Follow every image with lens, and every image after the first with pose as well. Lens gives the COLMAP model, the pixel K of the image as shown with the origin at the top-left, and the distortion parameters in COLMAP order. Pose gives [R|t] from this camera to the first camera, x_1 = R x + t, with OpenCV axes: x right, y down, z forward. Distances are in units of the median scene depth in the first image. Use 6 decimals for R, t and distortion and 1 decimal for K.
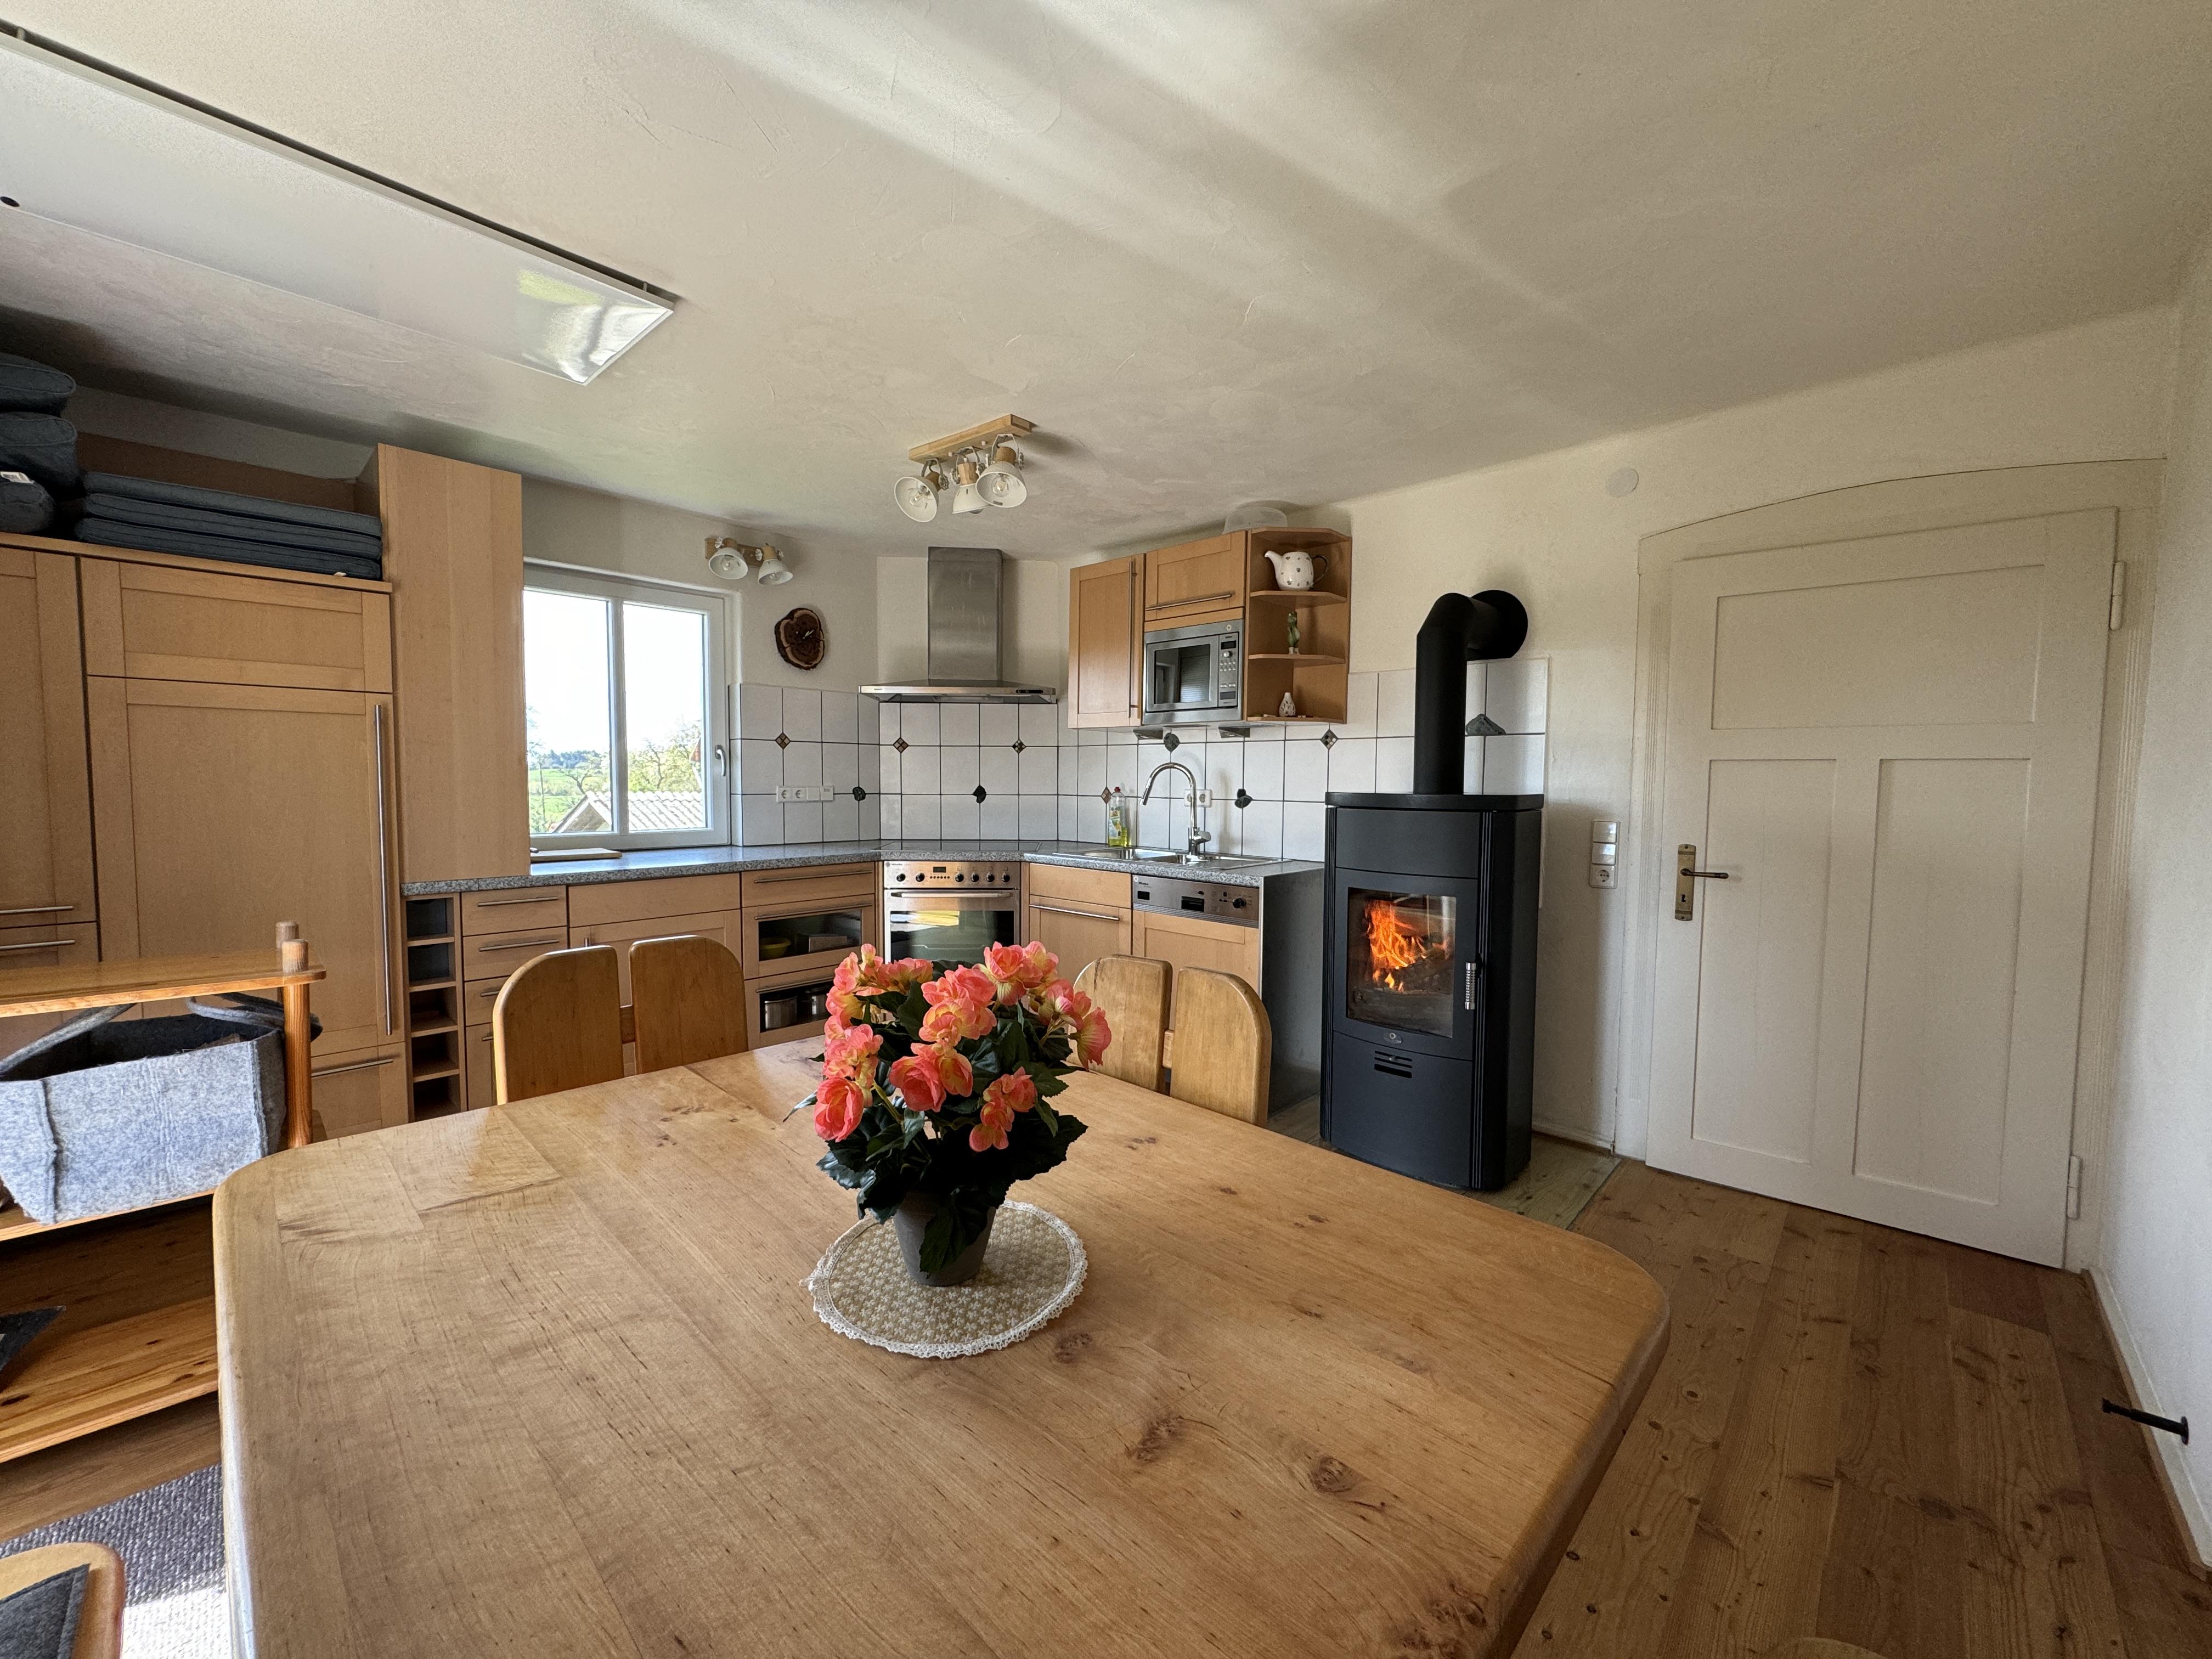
lens RADIAL K [[881.9, 0, 1106.0], [0, 881.9, 829.5], [0, 0, 1]] dist [0.001027, -0.000060]
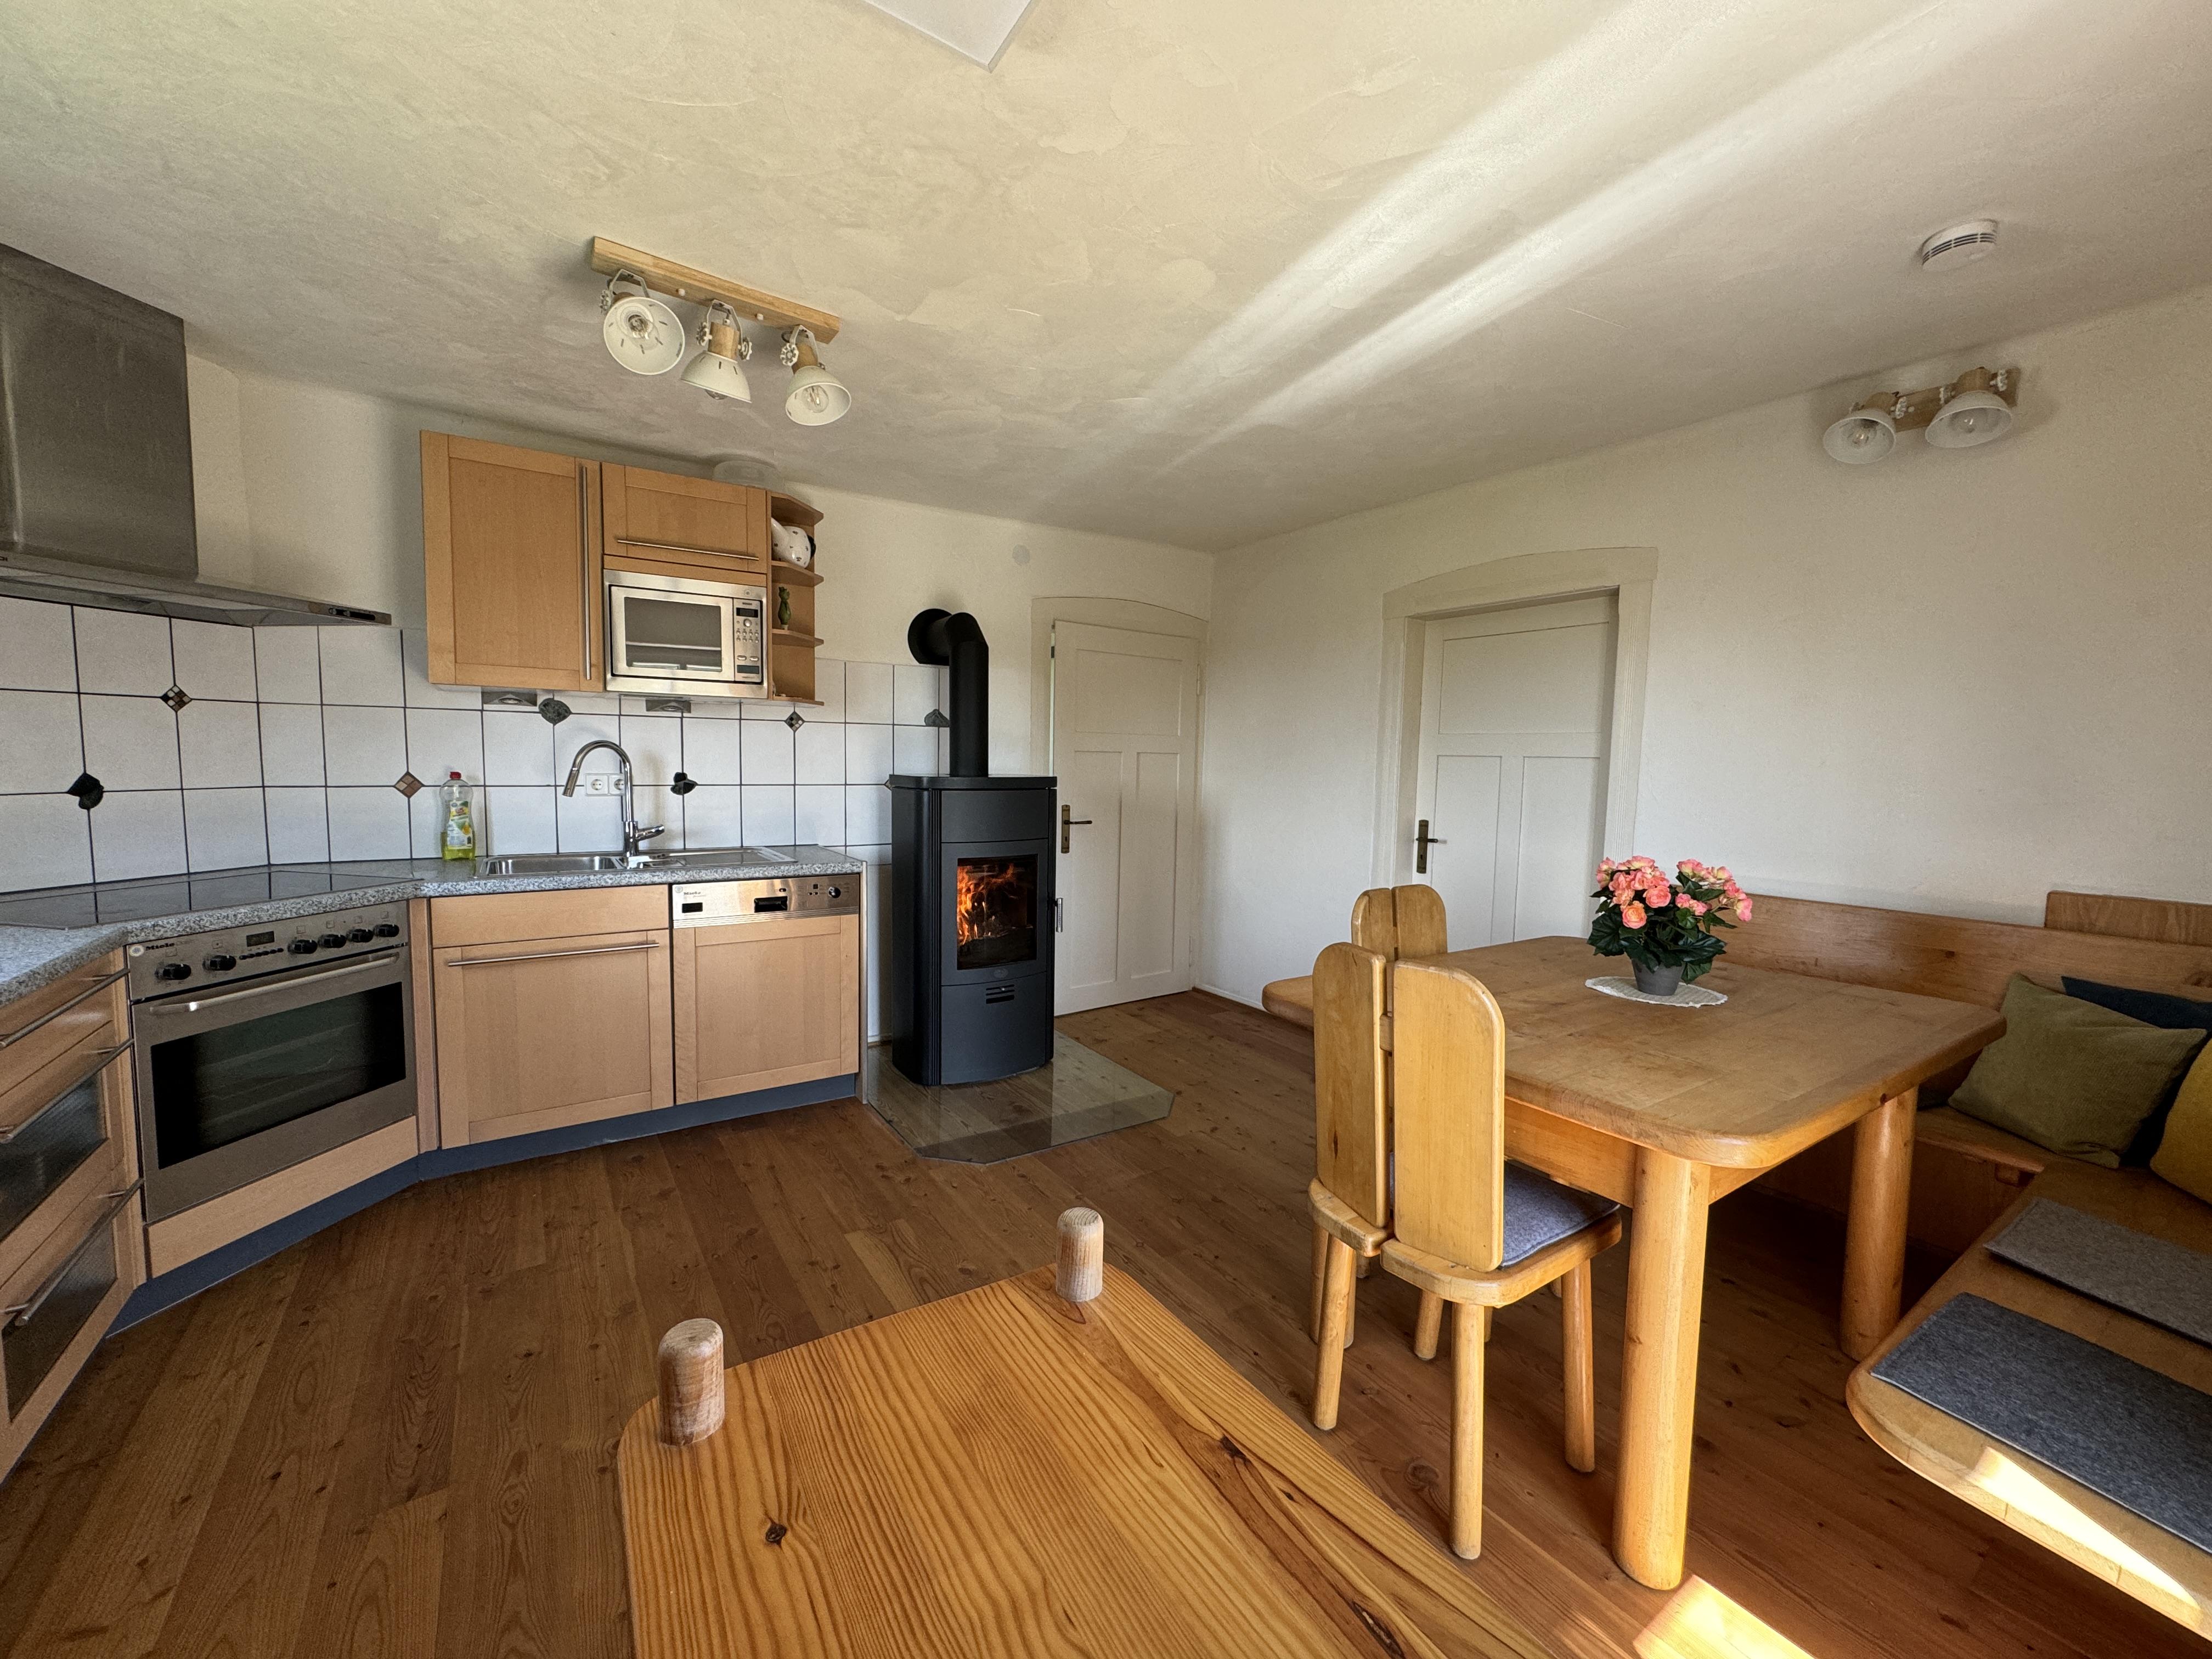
lens RADIAL K [[881.9, 0, 1106.0], [0, 881.9, 829.5], [0, 0, 1]] dist [0.001027, -0.000060]
pose [[0.226273, -0.084452, 0.970396, -0.640725], [0.042358, 0.996145, 0.076816, -0.042324], [-0.973143, 0.023722, 0.228978, 0.433689]]
